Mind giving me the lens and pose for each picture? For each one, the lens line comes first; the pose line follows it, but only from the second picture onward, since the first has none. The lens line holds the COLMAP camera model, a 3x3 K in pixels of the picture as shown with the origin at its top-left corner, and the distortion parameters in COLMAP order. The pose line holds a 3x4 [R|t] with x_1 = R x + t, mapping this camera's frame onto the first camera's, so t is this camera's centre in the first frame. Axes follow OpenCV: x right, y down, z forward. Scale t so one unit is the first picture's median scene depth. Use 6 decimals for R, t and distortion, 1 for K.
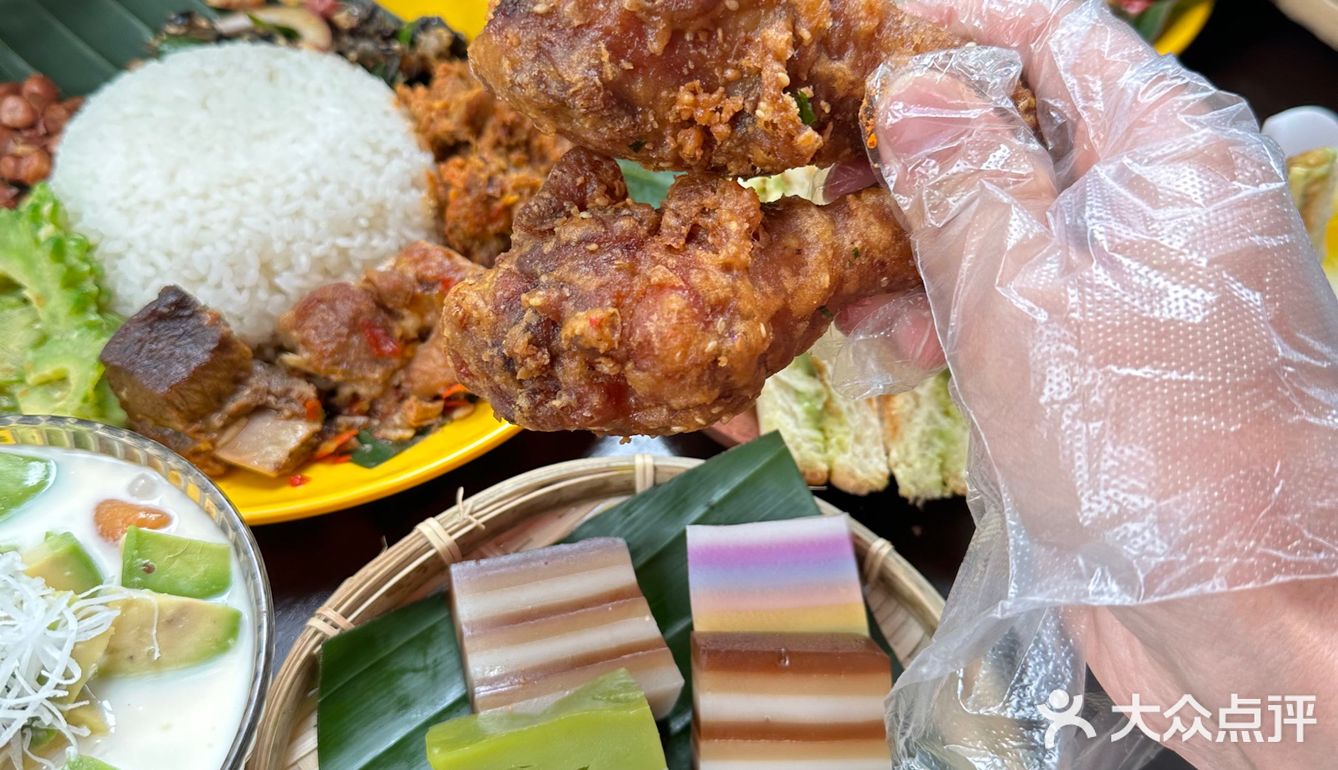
lens RADIAL K [[1281.1, 0, 669.0], [0, 1281.1, 385.0], [0, 0, 1]] dist [0.163528, -0.435275]
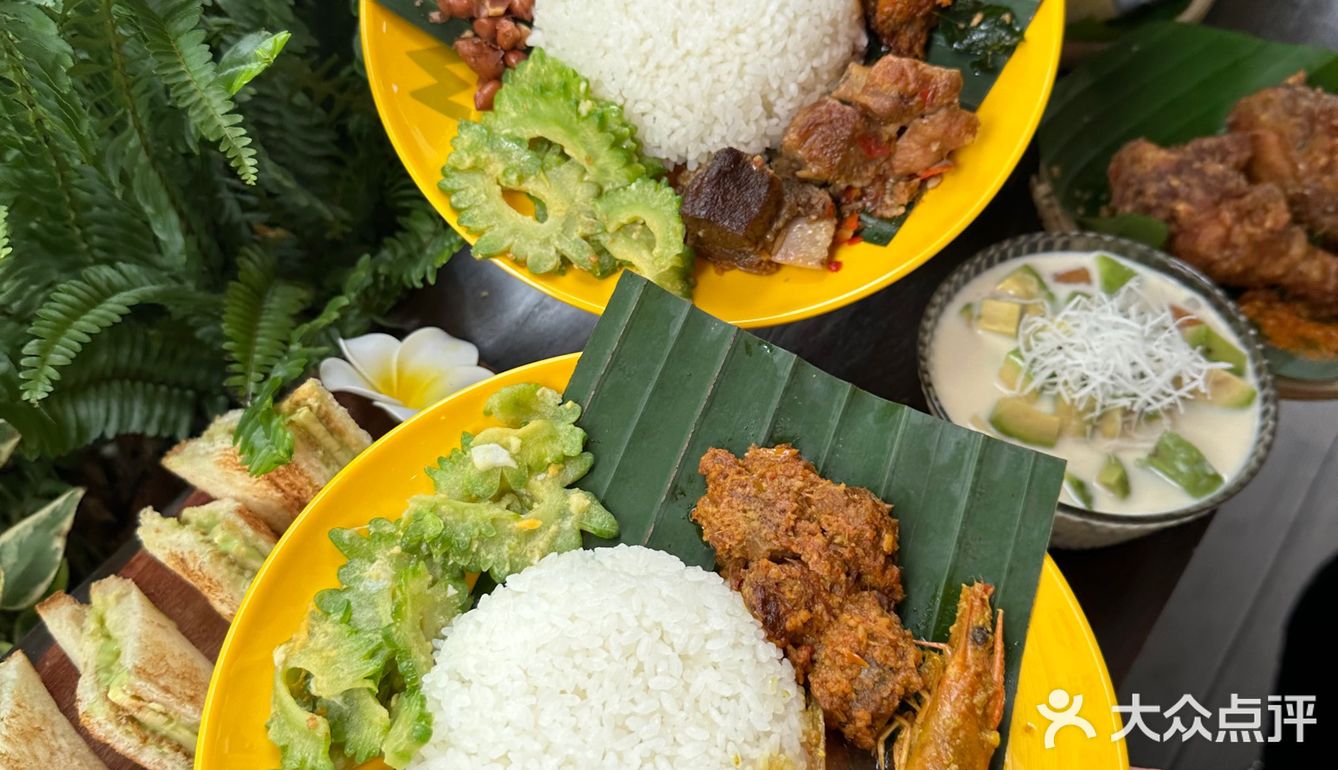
lens RADIAL K [[1281.1, 0, 669.0], [0, 1281.1, 385.0], [0, 0, 1]] dist [0.163528, -0.435275]
pose [[0.981768, -0.186169, -0.038362, -0.407184], [0.184534, 0.885108, 0.427236, -0.396754], [-0.045584, -0.426526, 0.903326, -0.226308]]
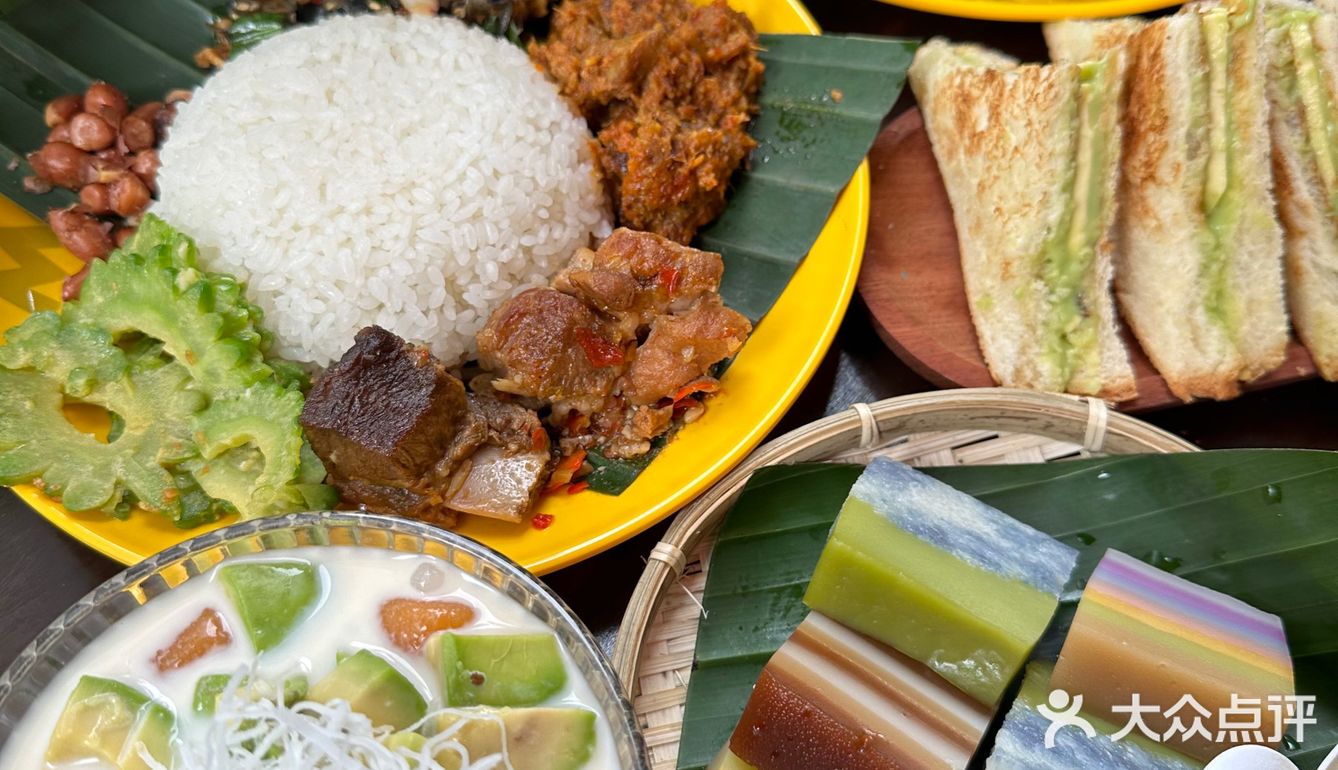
lens RADIAL K [[1281.1, 0, 669.0], [0, 1281.1, 385.0], [0, 0, 1]] dist [0.163528, -0.435275]
pose [[0.987109, -0.146472, 0.064506, -0.233370], [0.138848, 0.984183, 0.110023, -0.099117], [-0.079601, -0.099648, 0.991834, 0.121139]]
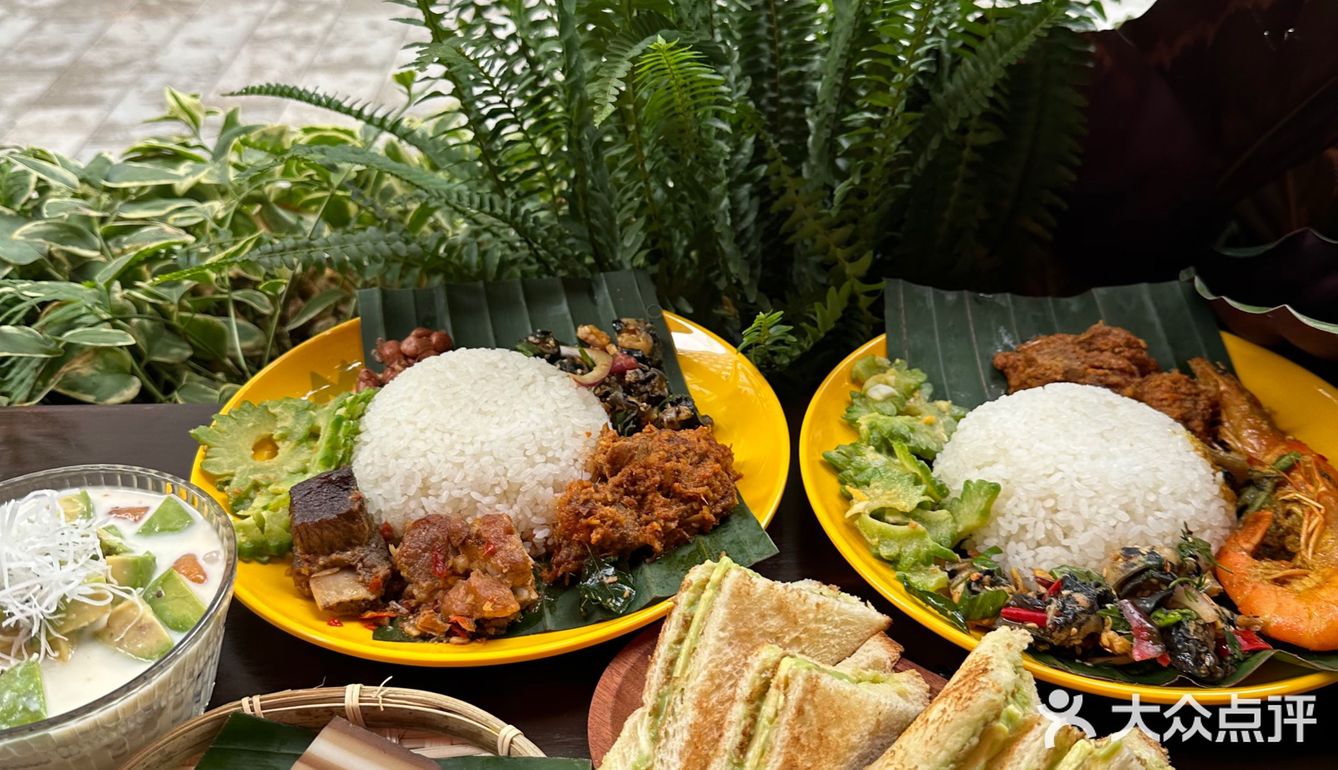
lens RADIAL K [[1281.1, 0, 669.0], [0, 1281.1, 385.0], [0, 0, 1]] dist [0.163528, -0.435275]
pose [[0.756886, 0.352516, -0.550323, 0.643507], [-0.500526, 0.854115, -0.141285, -0.124233], [0.420234, 0.382388, 0.822911, -0.099843]]
